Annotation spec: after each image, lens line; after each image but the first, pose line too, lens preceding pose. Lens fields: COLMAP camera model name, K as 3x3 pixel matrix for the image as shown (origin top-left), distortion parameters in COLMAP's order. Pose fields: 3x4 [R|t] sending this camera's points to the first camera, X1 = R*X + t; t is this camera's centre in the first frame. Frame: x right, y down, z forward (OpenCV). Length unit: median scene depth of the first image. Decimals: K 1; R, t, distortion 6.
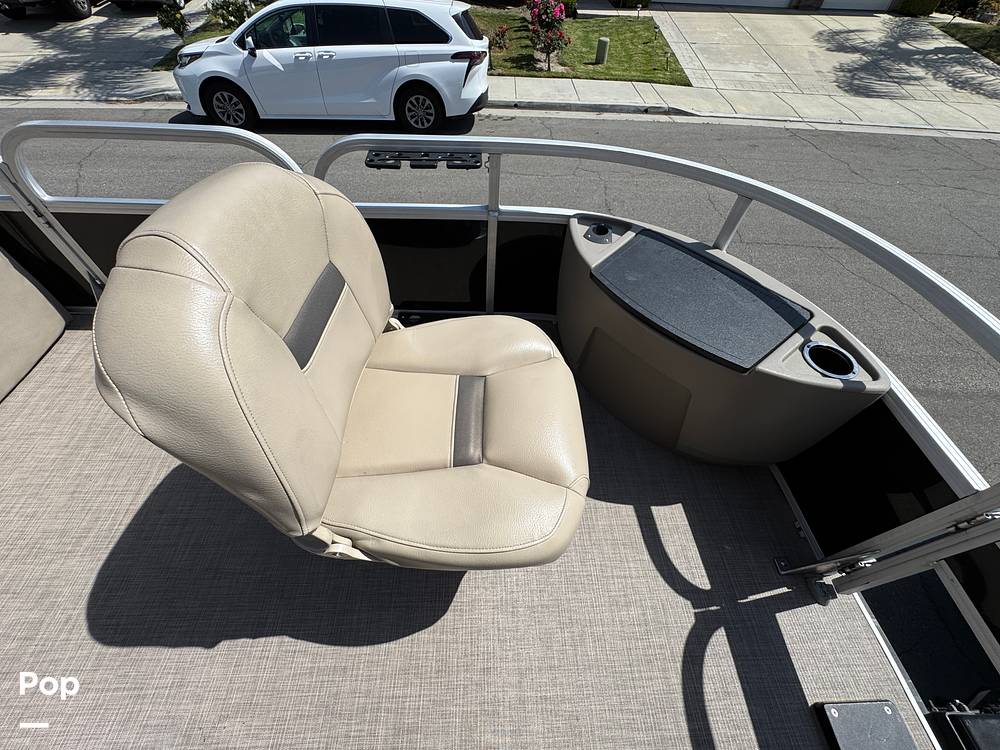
lens RADIAL K [[400.0, 0, 502.0], [0, 400.0, 373.5], [0, 0, 1]] dist [-0.003416, -0.000067]
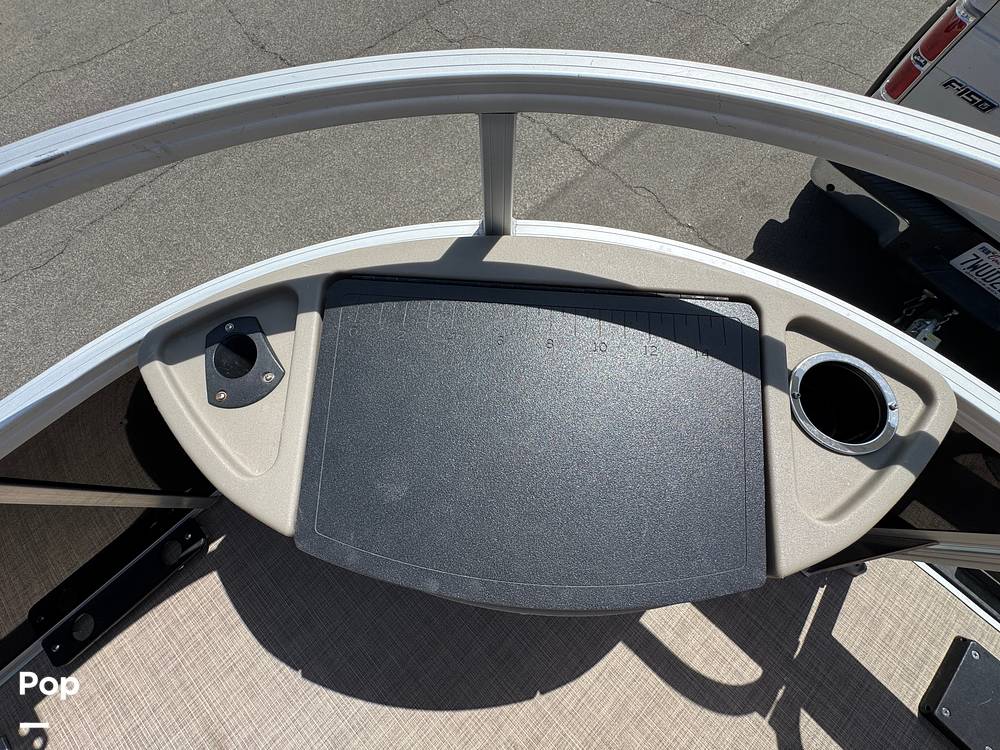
lens RADIAL K [[402.2, 0, 501.6], [0, 402.2, 372.6], [0, 0, 1]] dist [-0.003181, 0.000239]
pose [[0.724179, -0.664646, 0.183875, 0.392474], [0.552837, 0.718919, 0.421340, -0.415786], [-0.412233, -0.203473, 0.888067, 0.637626]]
